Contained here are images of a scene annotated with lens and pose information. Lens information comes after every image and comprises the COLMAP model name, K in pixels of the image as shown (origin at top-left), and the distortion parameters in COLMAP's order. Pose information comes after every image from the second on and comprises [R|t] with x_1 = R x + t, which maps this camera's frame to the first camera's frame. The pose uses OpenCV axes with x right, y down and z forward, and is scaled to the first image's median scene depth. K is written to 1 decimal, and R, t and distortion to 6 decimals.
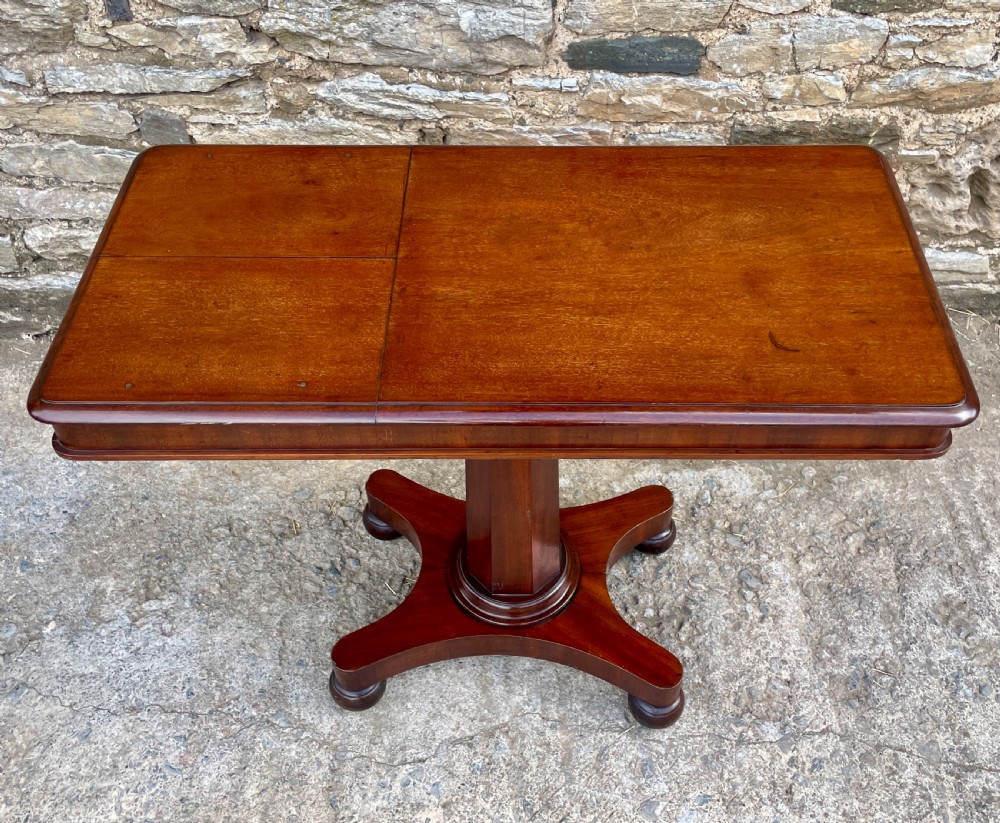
lens RADIAL K [[1040.7, 0, 541.5], [0, 1040.7, 395.0], [0, 0, 1]] dist [0.038893, 0.000000]
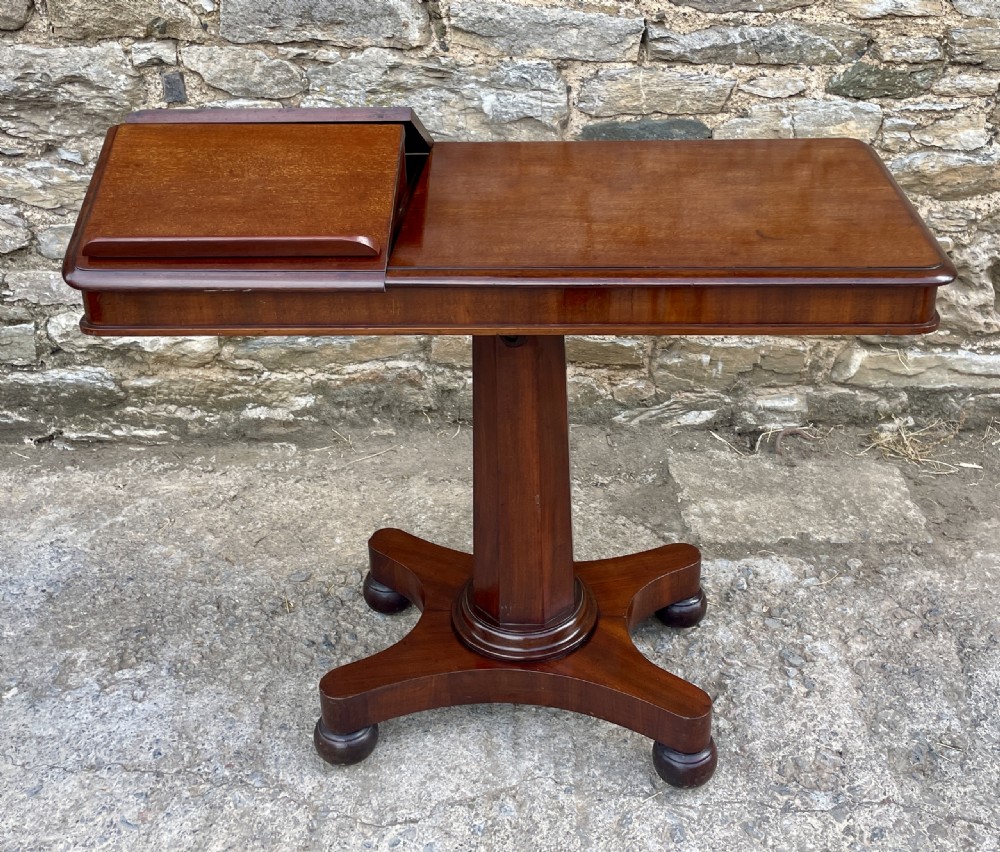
lens RADIAL K [[1202.2, 0, 544.7], [0, 1202.2, 308.9], [0, 0, 1]] dist [0.053014, 0.000000]
pose [[0.999452, -0.006484, -0.032446, 0.025617], [-0.006298, 0.925411, -0.378913, 0.307499], [0.032483, 0.378910, 0.924863, -0.076373]]
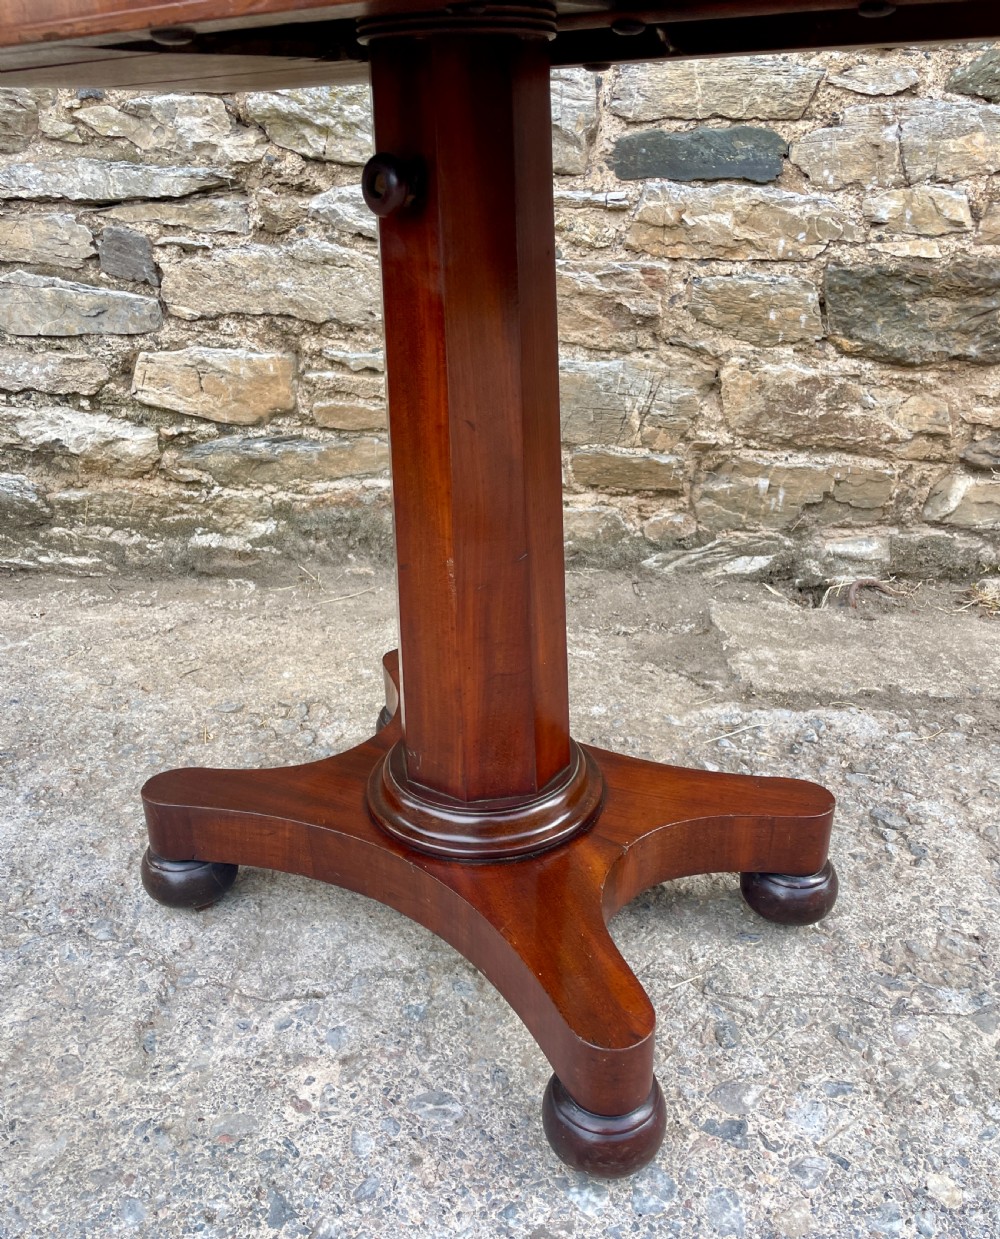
lens RADIAL K [[1033.4, 0, 511.6], [0, 1033.4, 679.9], [0, 0, 1]] dist [0.070556, -0.103695]
pose [[0.994674, 0.024516, -0.100108, 0.036874], [-0.058742, 0.932948, -0.355186, 0.349964], [0.084688, 0.359175, 0.929420, 0.387909]]
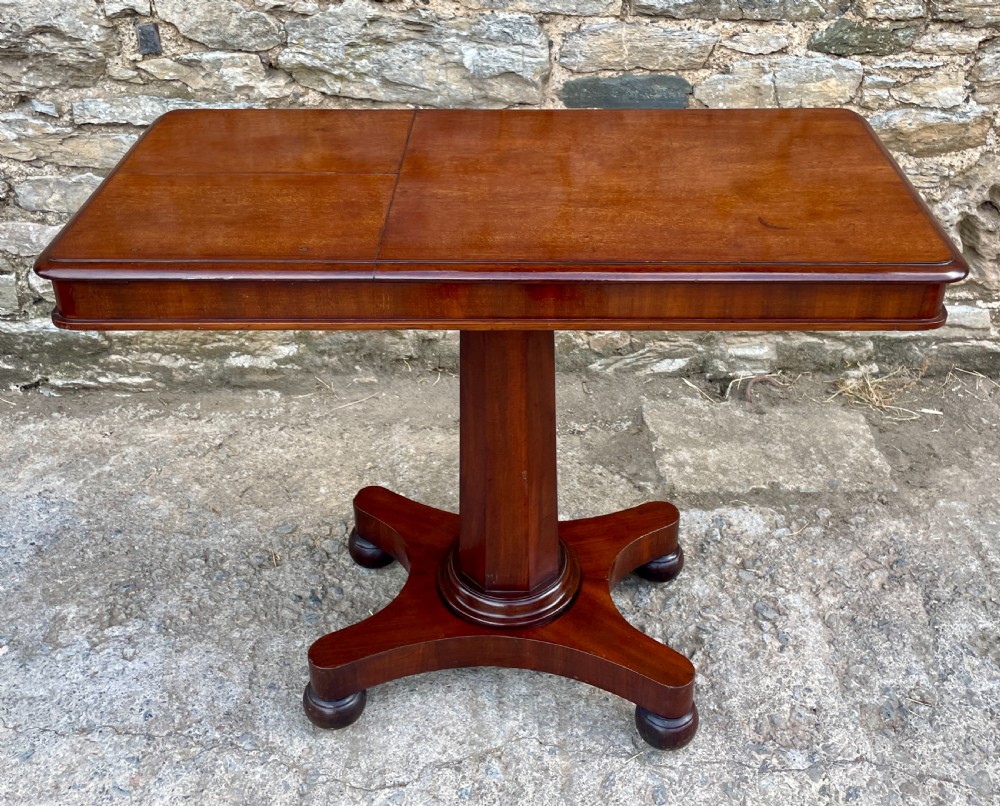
lens RADIAL K [[1101.6, 0, 533.4], [0, 1101.6, 312.6], [0, 0, 1]] dist [0.044075, 0.000000]
pose [[0.999968, -0.000815, -0.007905, 0.003071], [-0.001550, 0.955590, -0.294695, 0.223261], [0.007794, 0.294698, 0.955559, -0.011345]]
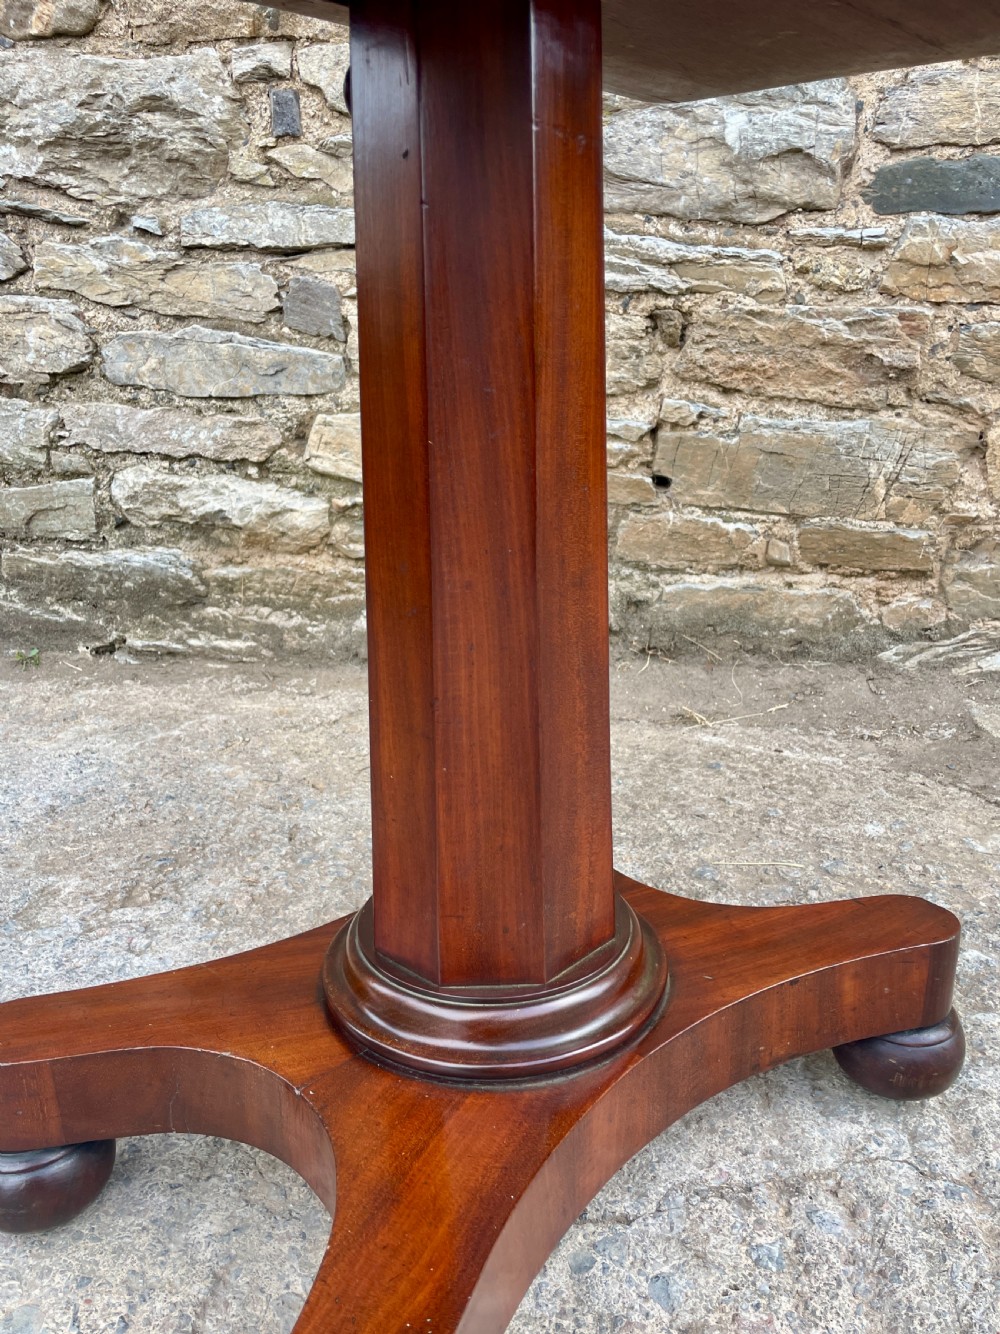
lens RADIAL K [[1037.5, 0, 495.3], [0, 1037.5, 684.7], [0, 0, 1]] dist [0.083613, -0.122358]
pose [[0.983242, 0.032764, -0.179337, -0.088801], [-0.111131, 0.887534, -0.447140, 0.321806], [0.144517, 0.459576, 0.876301, 0.497788]]
